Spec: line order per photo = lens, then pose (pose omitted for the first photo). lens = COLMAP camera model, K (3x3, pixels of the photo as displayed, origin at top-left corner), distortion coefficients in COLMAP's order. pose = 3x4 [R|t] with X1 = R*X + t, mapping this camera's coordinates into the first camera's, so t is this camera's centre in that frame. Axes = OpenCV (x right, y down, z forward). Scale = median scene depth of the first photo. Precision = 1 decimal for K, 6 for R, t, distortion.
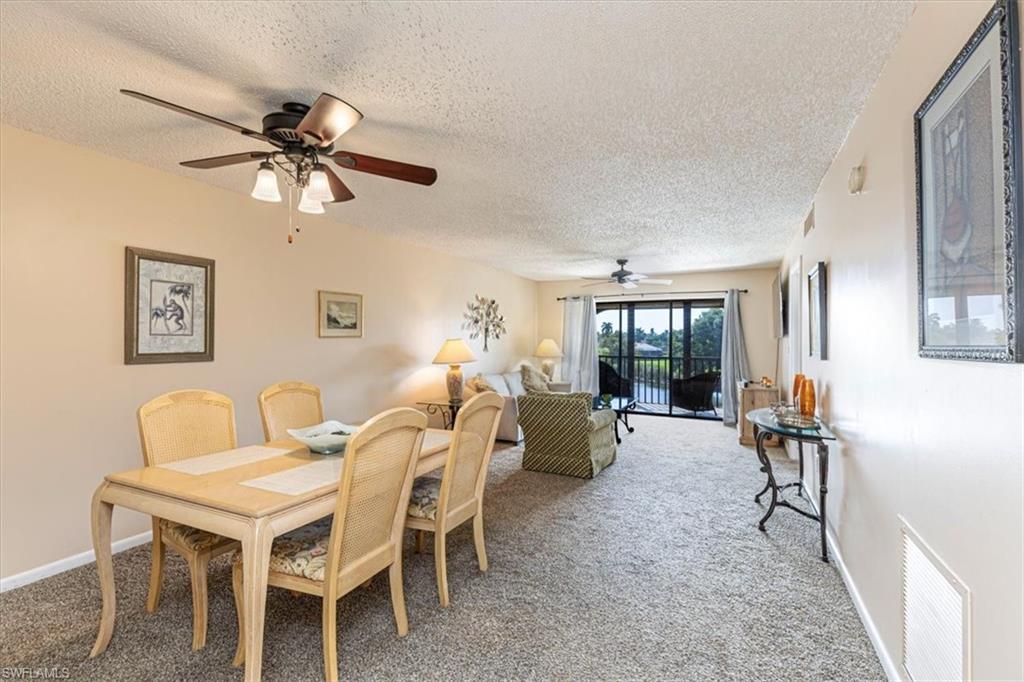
lens RADIAL K [[452.6, 0, 516.8], [0, 452.6, 336.0], [0, 0, 1]] dist [0.002596, 0.001074]
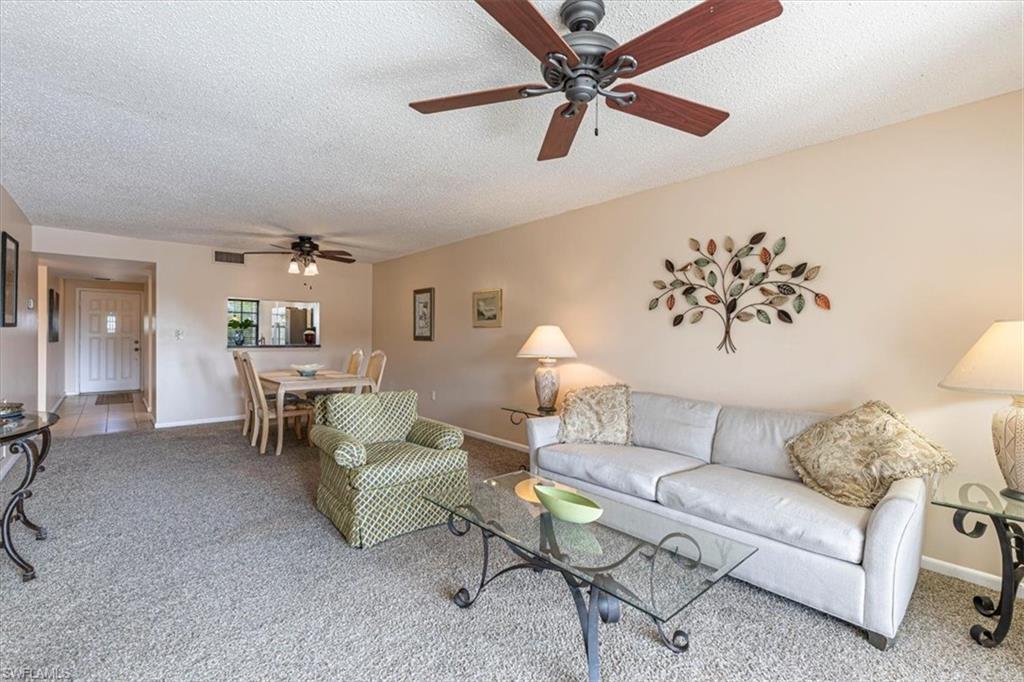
lens RADIAL K [[452.6, 0, 518.6], [0, 452.6, 341.5], [0, 0, 1]] dist [0.002596, 0.001074]
pose [[-0.382092, 0.004333, -0.924114, 0.751719], [-0.001848, 0.999983, 0.005453, 0.037173], [0.924123, 0.003792, -0.382077, 1.642122]]
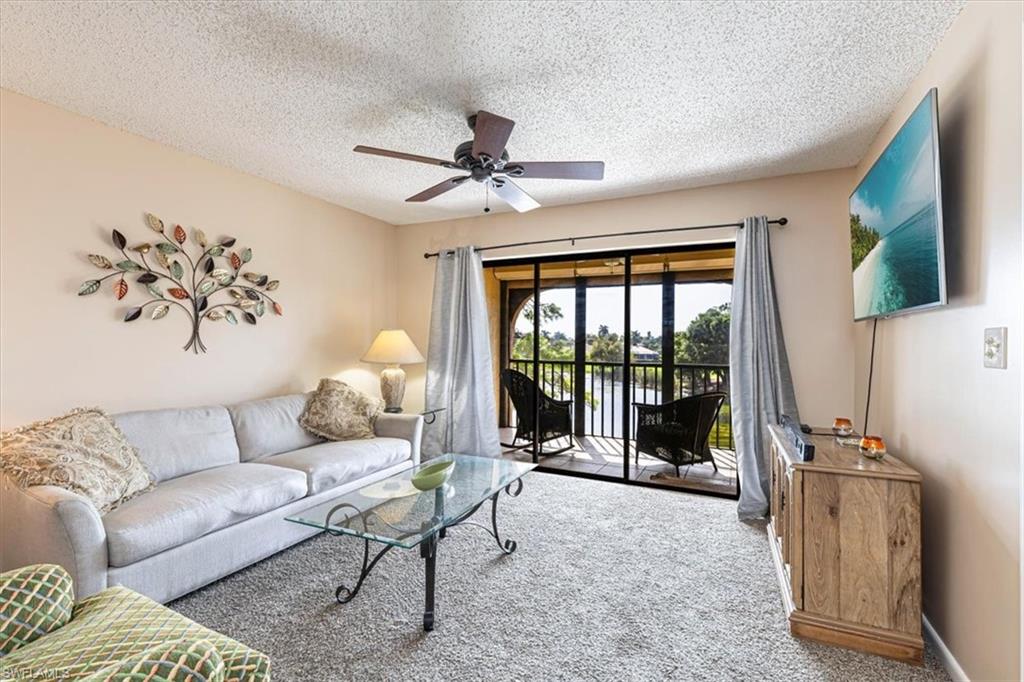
lens RADIAL K [[452.6, 0, 520.8], [0, 452.6, 342.3], [0, 0, 1]] dist [0.002596, 0.001074]
pose [[0.999911, 0.003244, 0.012917, 0.403662], [-0.003333, 0.999971, 0.006907, 0.035689], [-0.012894, -0.006949, 0.999893, 0.934187]]
